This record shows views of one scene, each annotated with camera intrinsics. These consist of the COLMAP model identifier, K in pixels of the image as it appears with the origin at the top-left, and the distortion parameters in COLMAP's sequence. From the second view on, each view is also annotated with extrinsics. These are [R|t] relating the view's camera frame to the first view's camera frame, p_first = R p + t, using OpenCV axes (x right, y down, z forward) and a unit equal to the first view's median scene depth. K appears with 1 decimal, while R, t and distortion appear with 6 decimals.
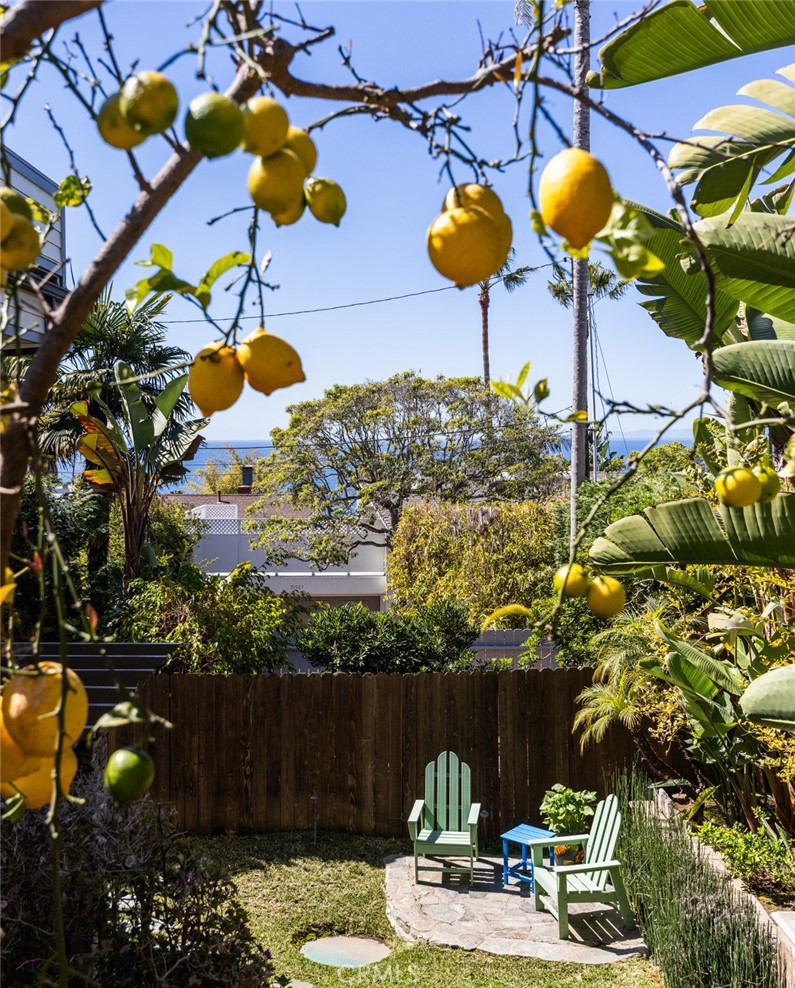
lens RADIAL K [[1015.9, 0, 393.2], [0, 1015.9, 495.2], [0, 0, 1]] dist [0.000617, 0.000000]
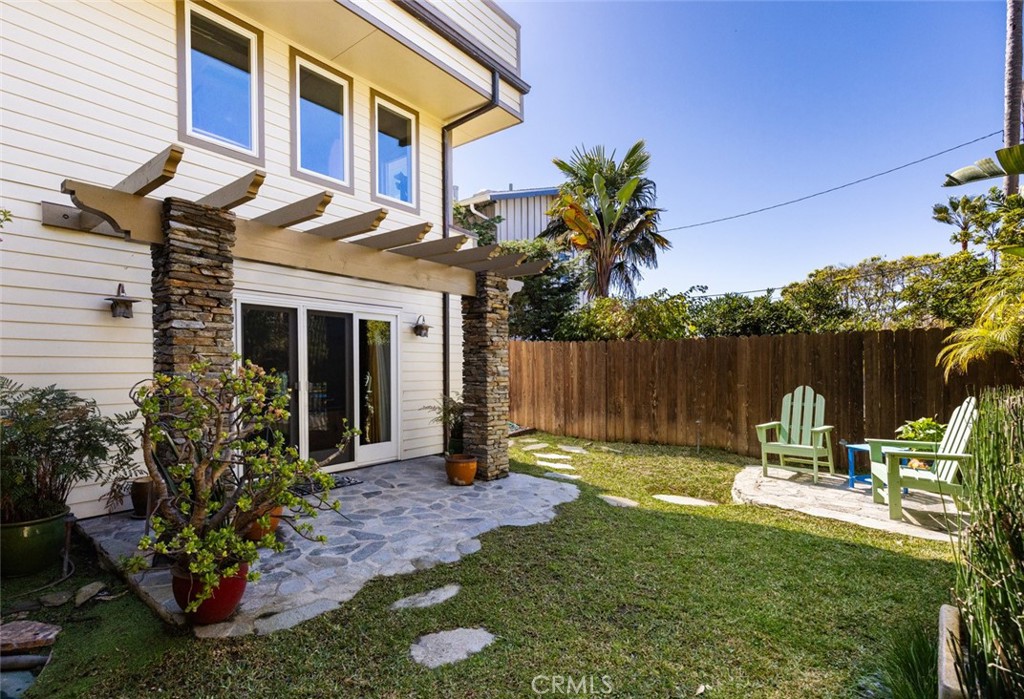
lens RADIAL K [[501.9, 0, 466.5], [0, 501.9, 357.4], [0, 0, 1]] dist [0.004031, -0.000295]
pose [[0.777611, 0.004379, -0.628731, 0.112929], [-0.000351, 0.999979, 0.006531, 0.201285], [0.628746, -0.004858, 0.777596, 0.241820]]
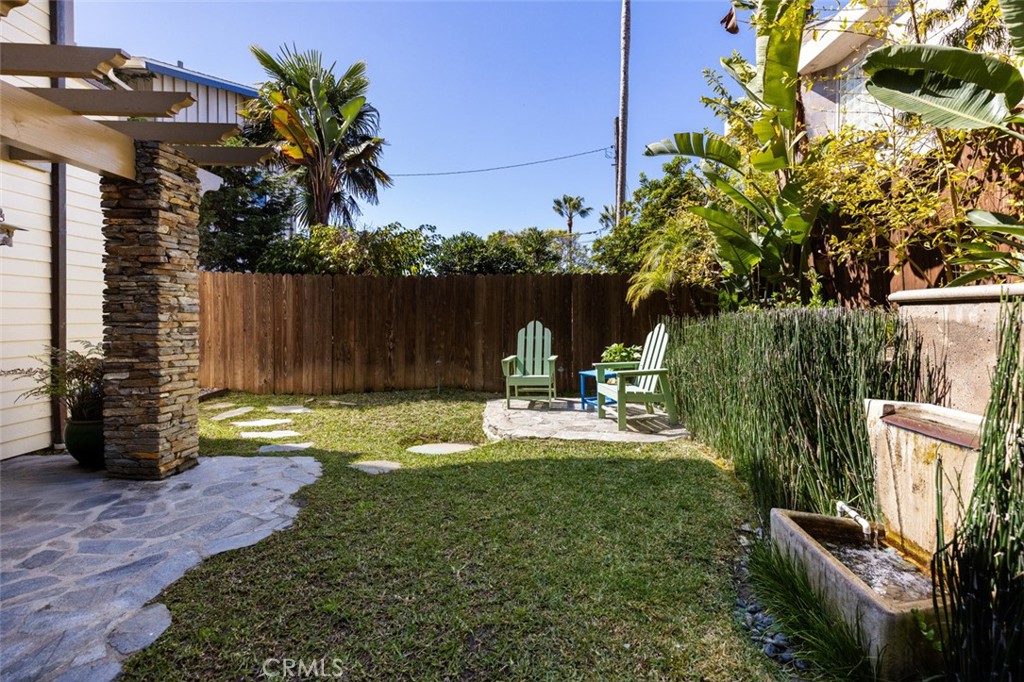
lens RADIAL K [[491.7, 0, 571.7], [0, 491.7, 307.8], [0, 0, 1]] dist [0.004674, -0.000070]
pose [[0.995374, 0.009797, 0.095570, 0.037552], [-0.010598, 0.999913, 0.007885, 0.215964], [-0.095485, -0.008861, 0.995391, 0.317403]]
